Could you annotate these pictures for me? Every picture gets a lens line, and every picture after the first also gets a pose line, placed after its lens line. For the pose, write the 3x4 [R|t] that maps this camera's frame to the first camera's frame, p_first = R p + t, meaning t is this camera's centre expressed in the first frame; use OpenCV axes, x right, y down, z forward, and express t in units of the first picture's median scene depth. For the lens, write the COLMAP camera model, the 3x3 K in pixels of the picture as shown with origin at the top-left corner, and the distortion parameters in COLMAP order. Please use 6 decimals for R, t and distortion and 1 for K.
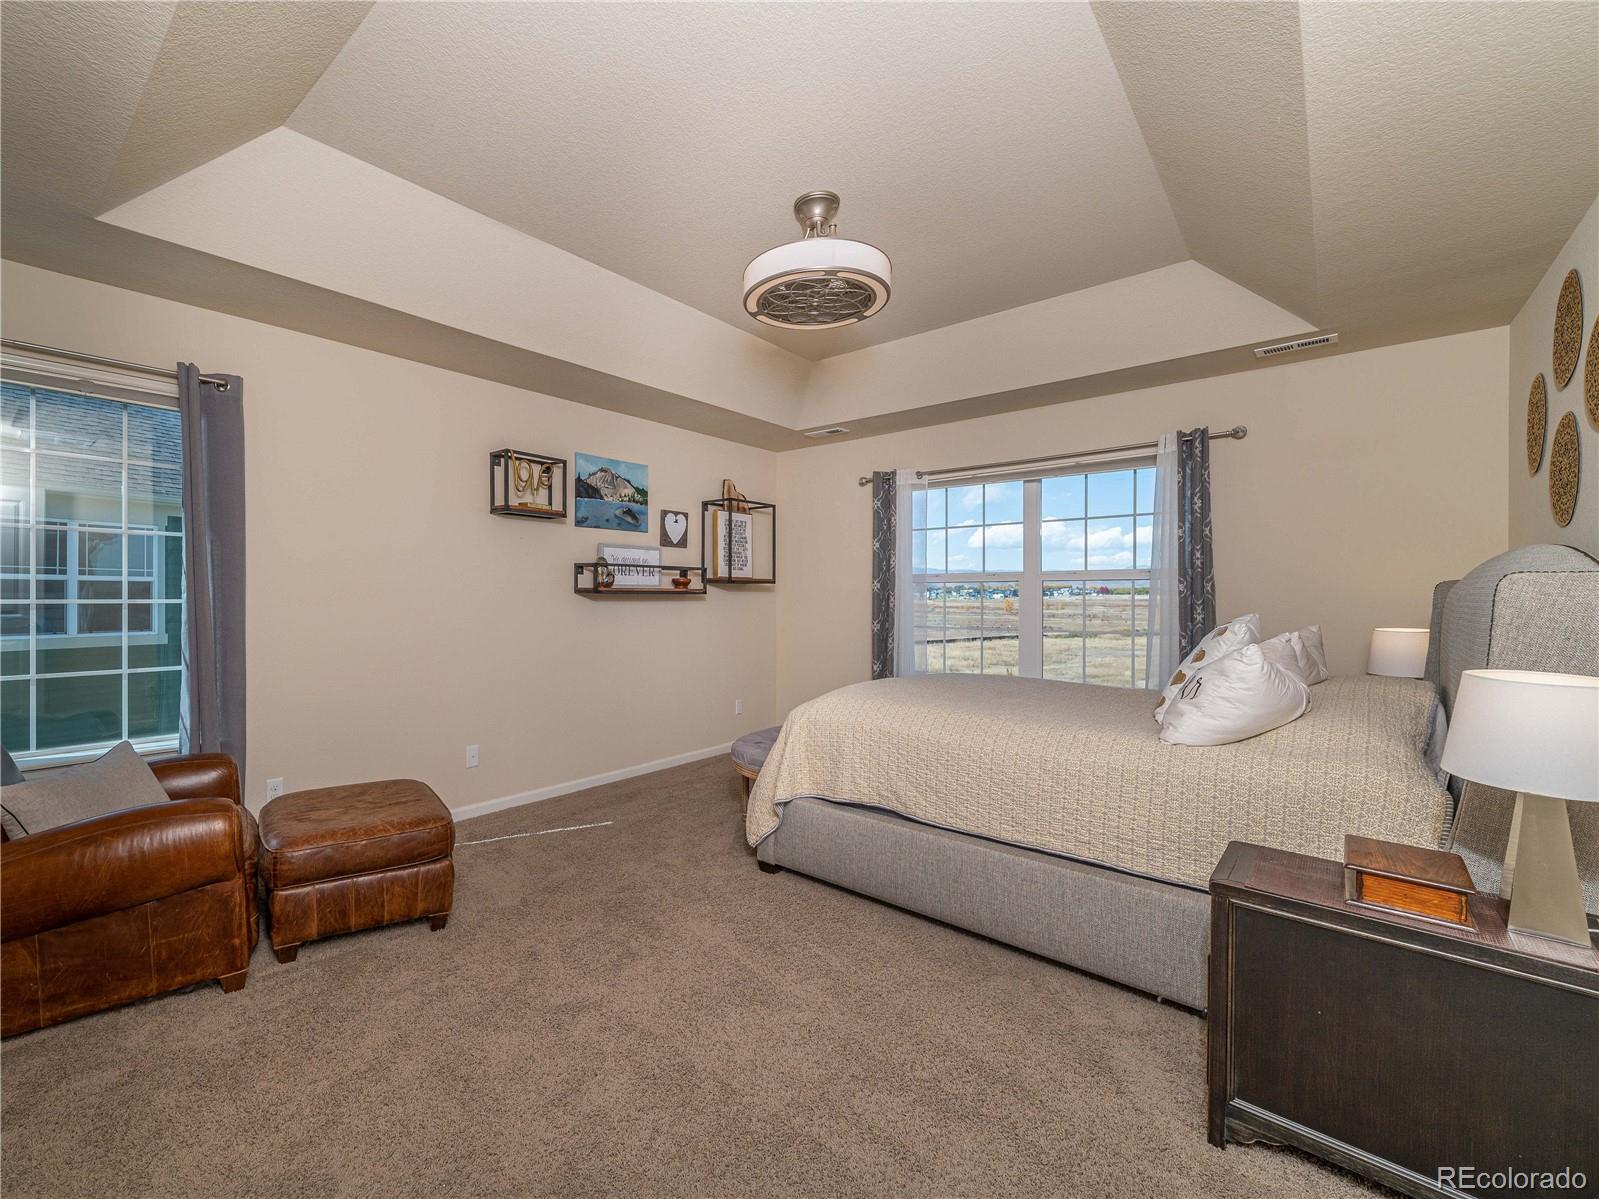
lens RADIAL K [[695.1, 0, 835.9], [0, 695.1, 597.8], [0, 0, 1]] dist [-0.001974, 0.000041]
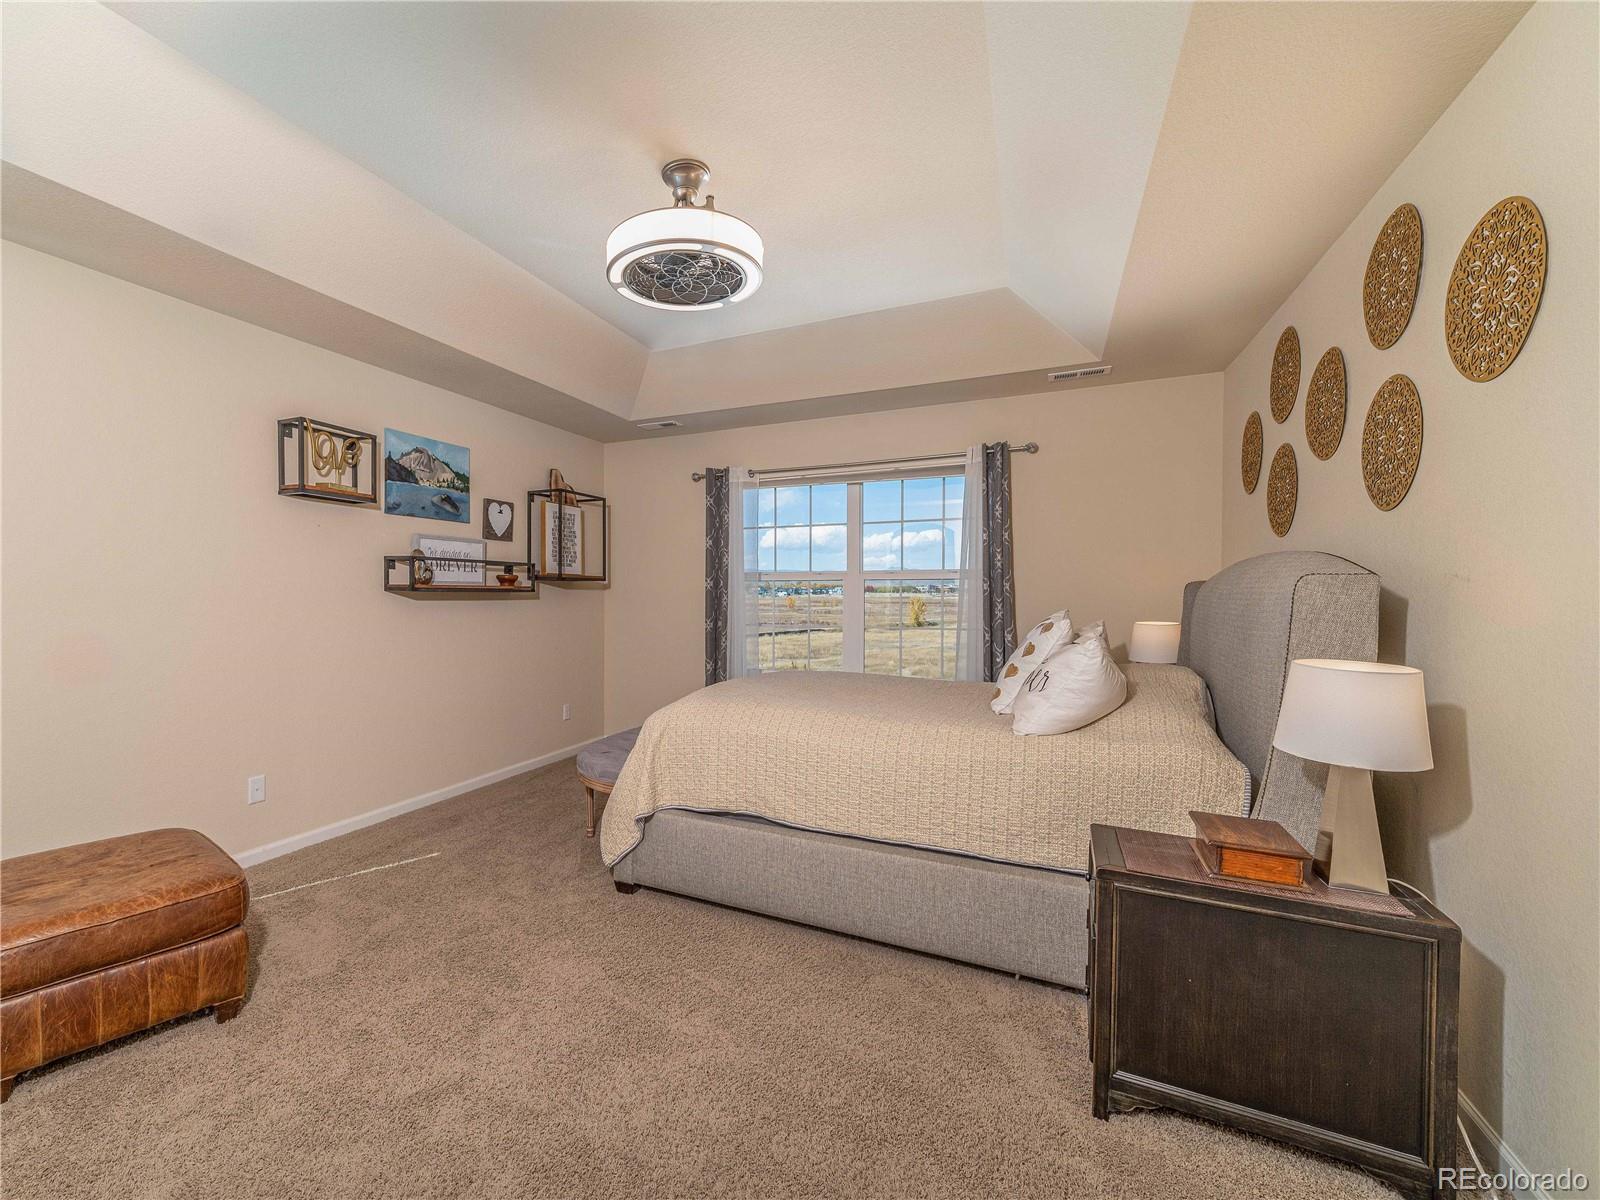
lens RADIAL K [[642.0, 0, 748.8], [0, 642.0, 599.2], [0, 0, 1]] dist [-0.008968, 0.003015]
pose [[0.972247, -0.001537, 0.233950, -0.144486], [-0.000018, 0.999978, 0.006646, -0.001914], [-0.233955, -0.006466, 0.972226, 0.141462]]
